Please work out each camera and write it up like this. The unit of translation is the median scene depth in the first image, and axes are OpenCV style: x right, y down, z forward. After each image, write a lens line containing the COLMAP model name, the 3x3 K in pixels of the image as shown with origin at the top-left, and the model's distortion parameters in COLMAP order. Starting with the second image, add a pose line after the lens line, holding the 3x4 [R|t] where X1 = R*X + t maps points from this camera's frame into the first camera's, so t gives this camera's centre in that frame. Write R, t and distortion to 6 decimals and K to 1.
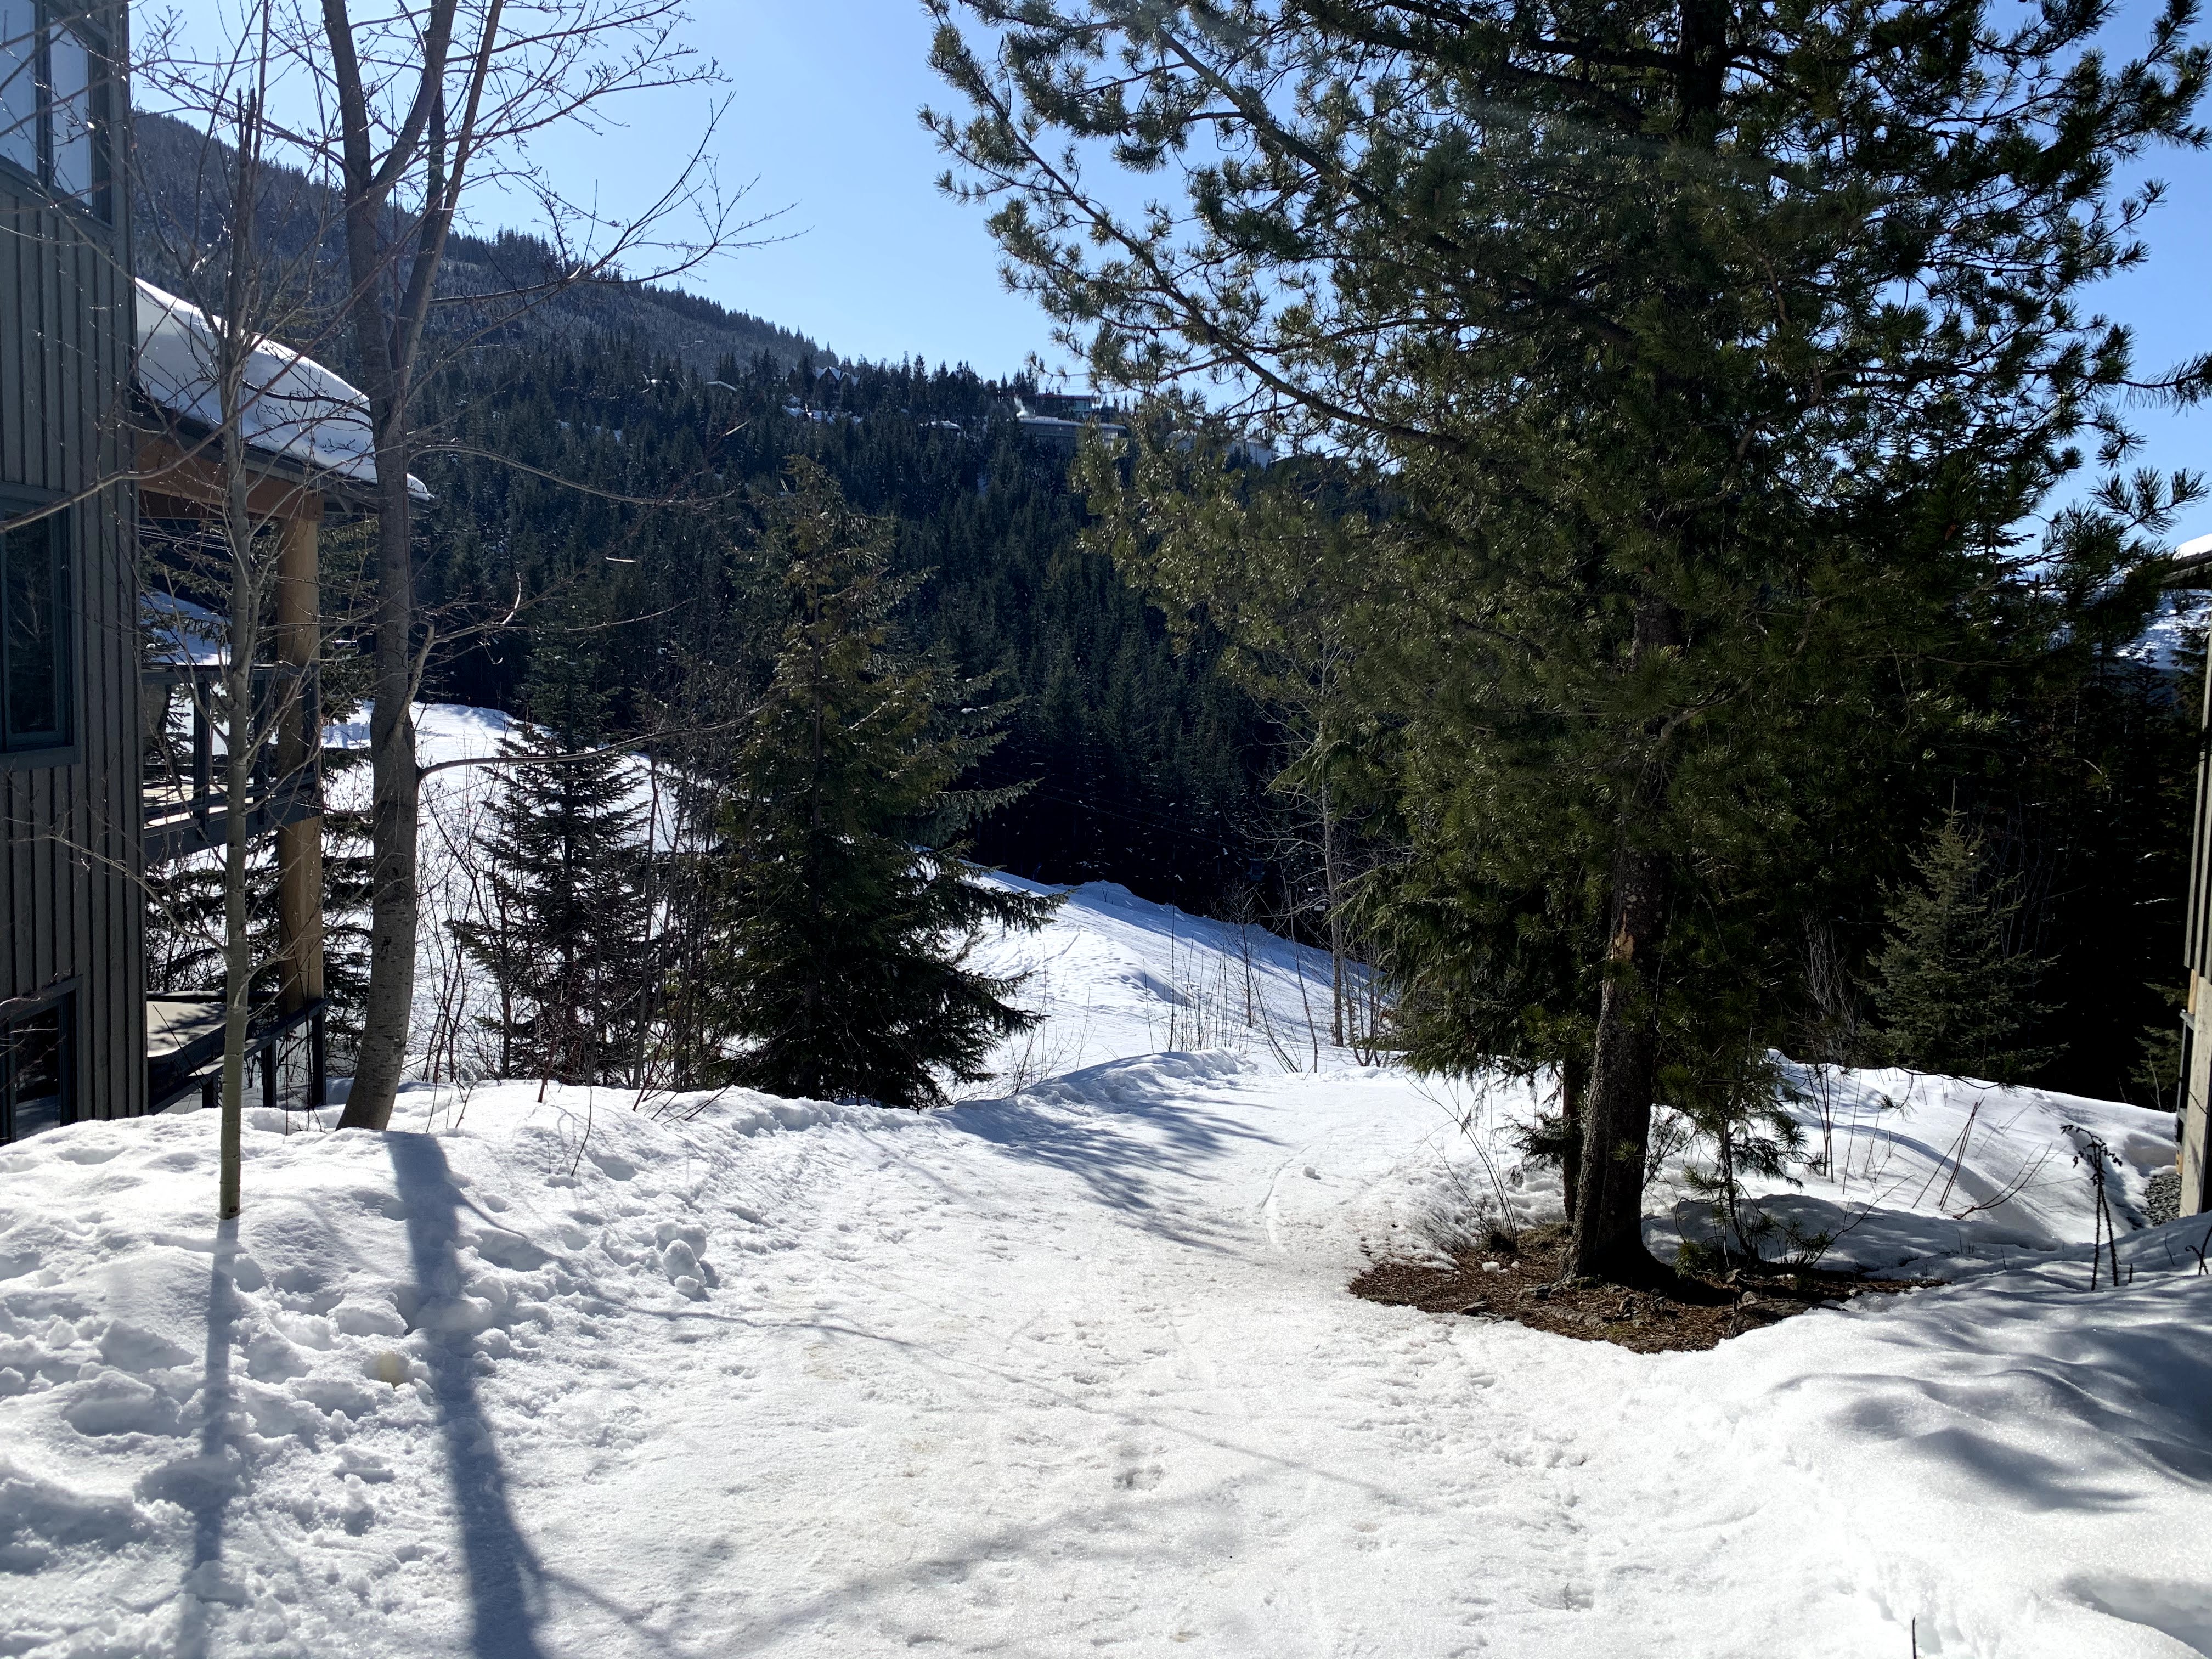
lens RADIAL K [[1648.4, 0, 1104.4], [0, 1648.4, 798.1], [0, 0, 1]] dist [0.028390, -0.050405]
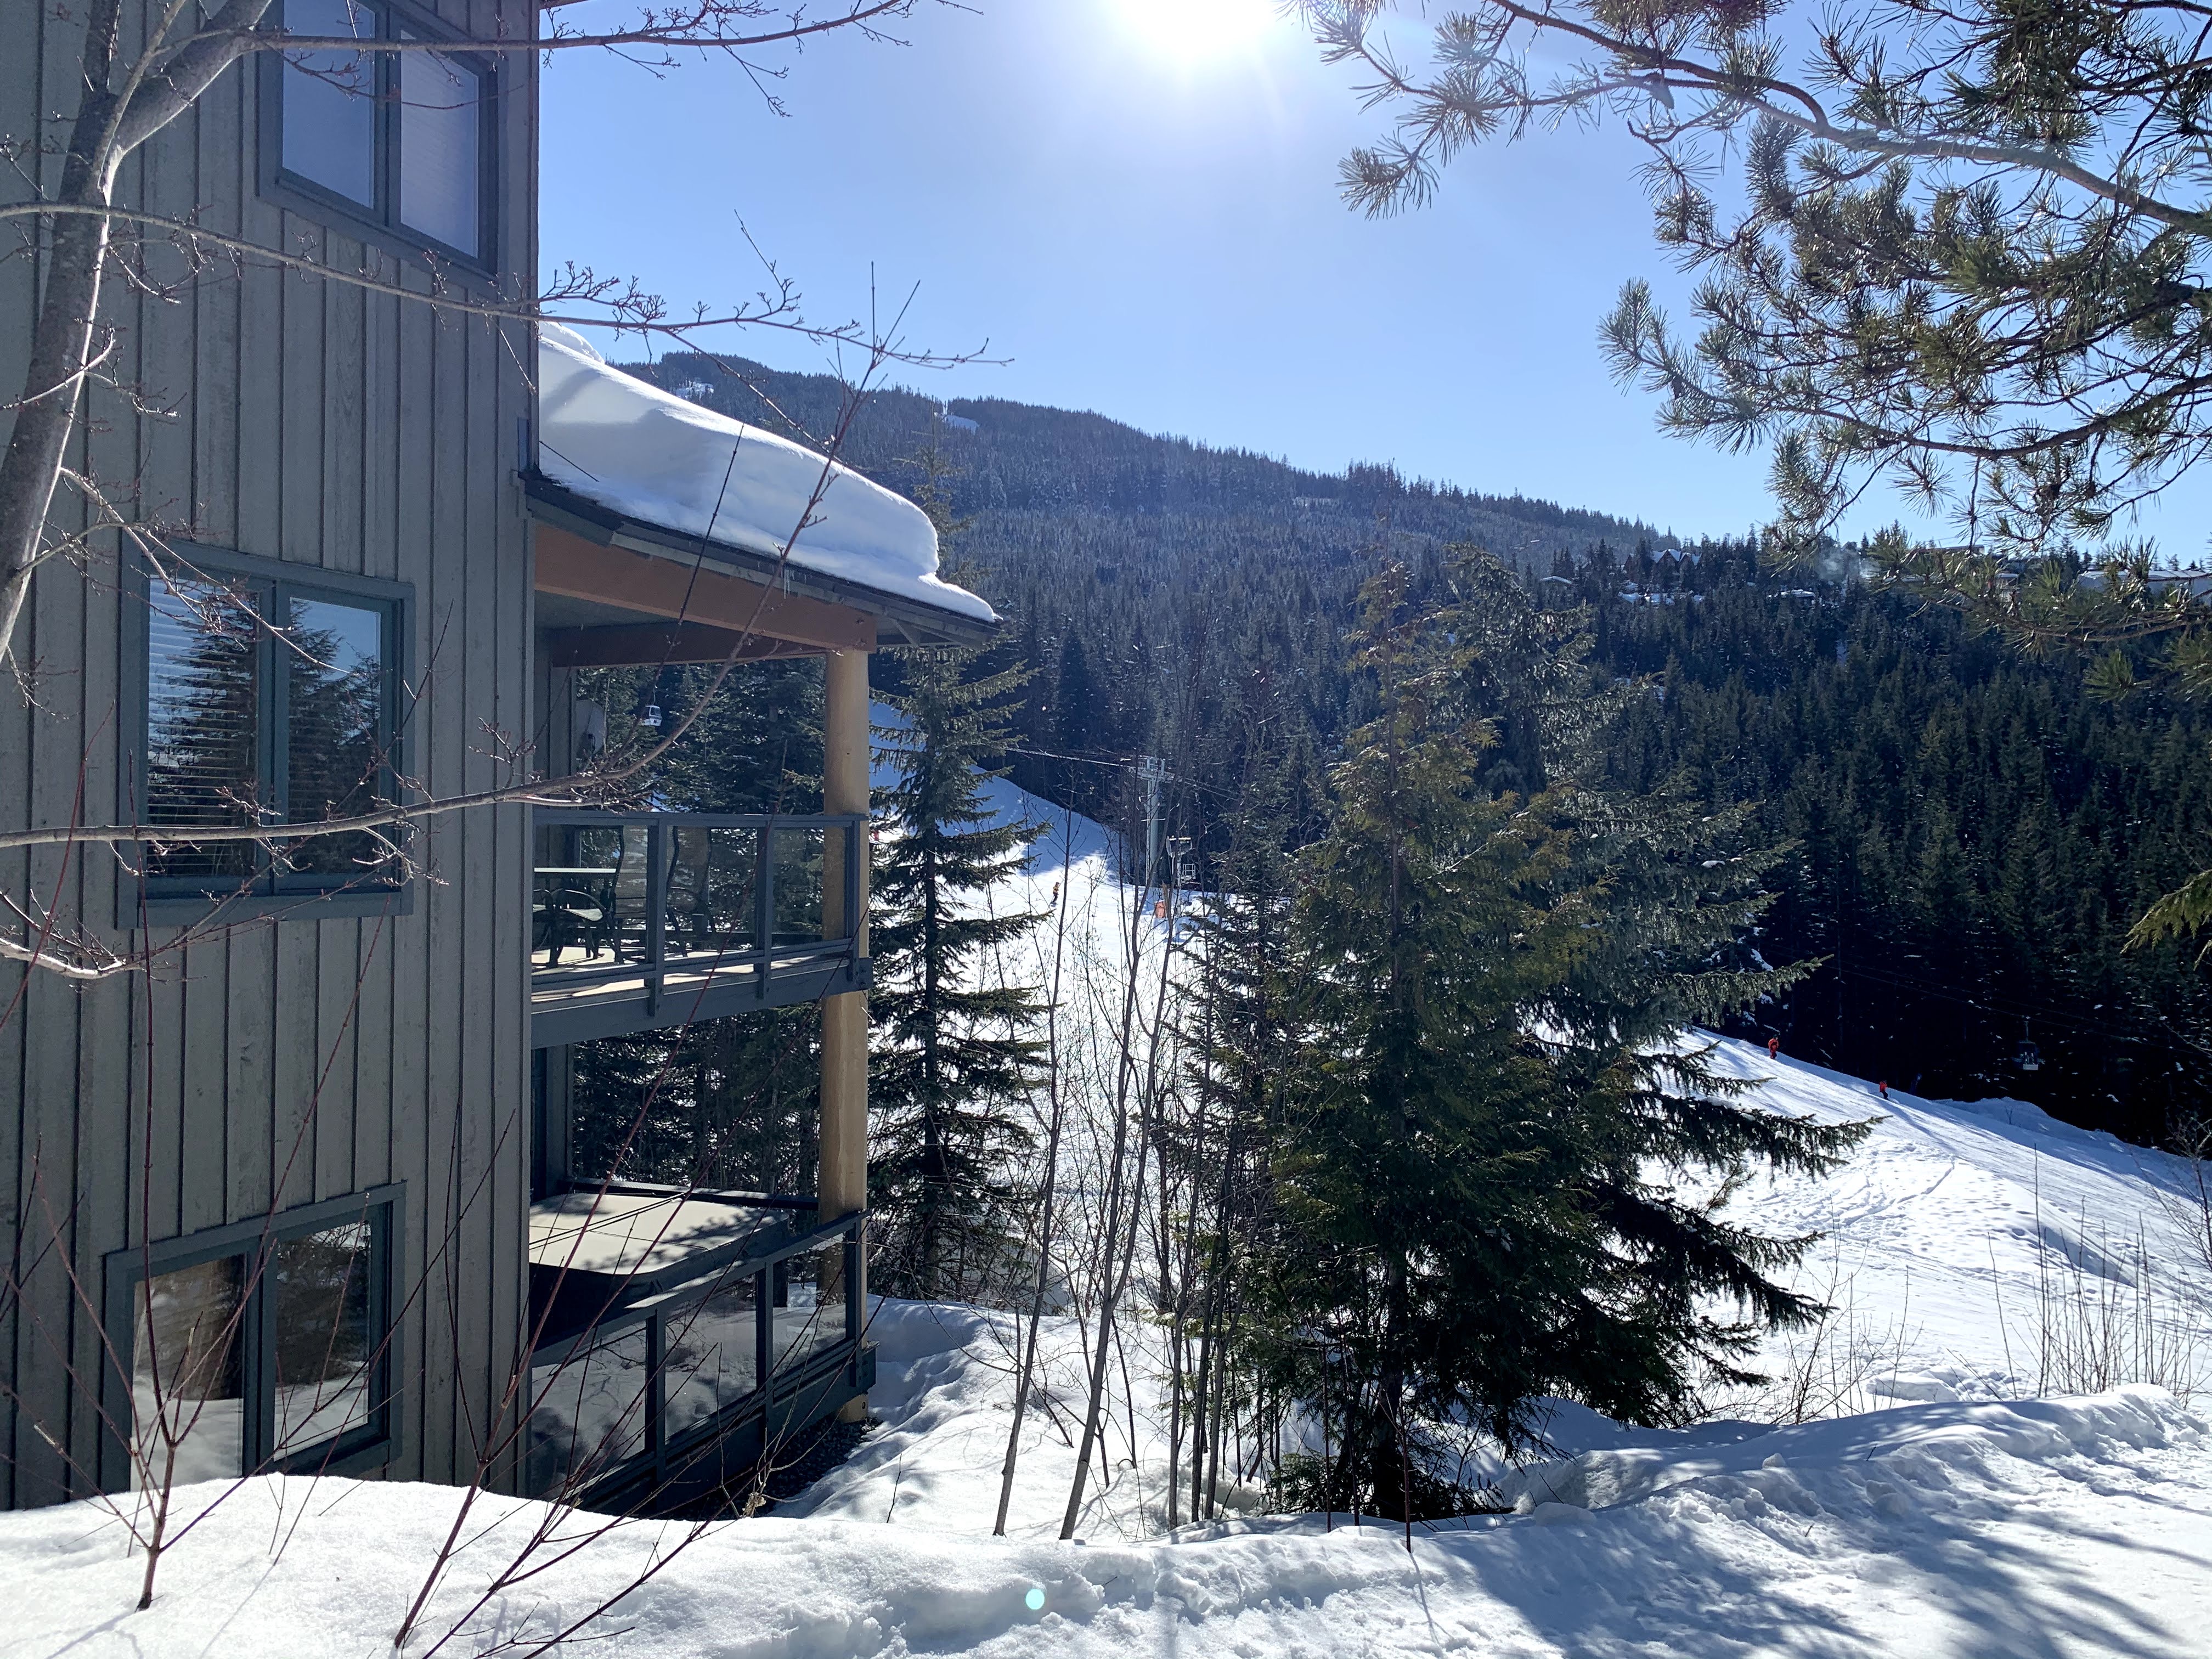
lens RADIAL K [[1648.4, 0, 1104.4], [0, 1648.4, 798.1], [0, 0, 1]] dist [0.028390, -0.050405]
pose [[0.877003, -0.046207, -0.478259, 0.016812], [-0.010494, 0.993286, -0.115209, 0.002986], [0.480371, 0.106057, 0.870629, 0.110883]]
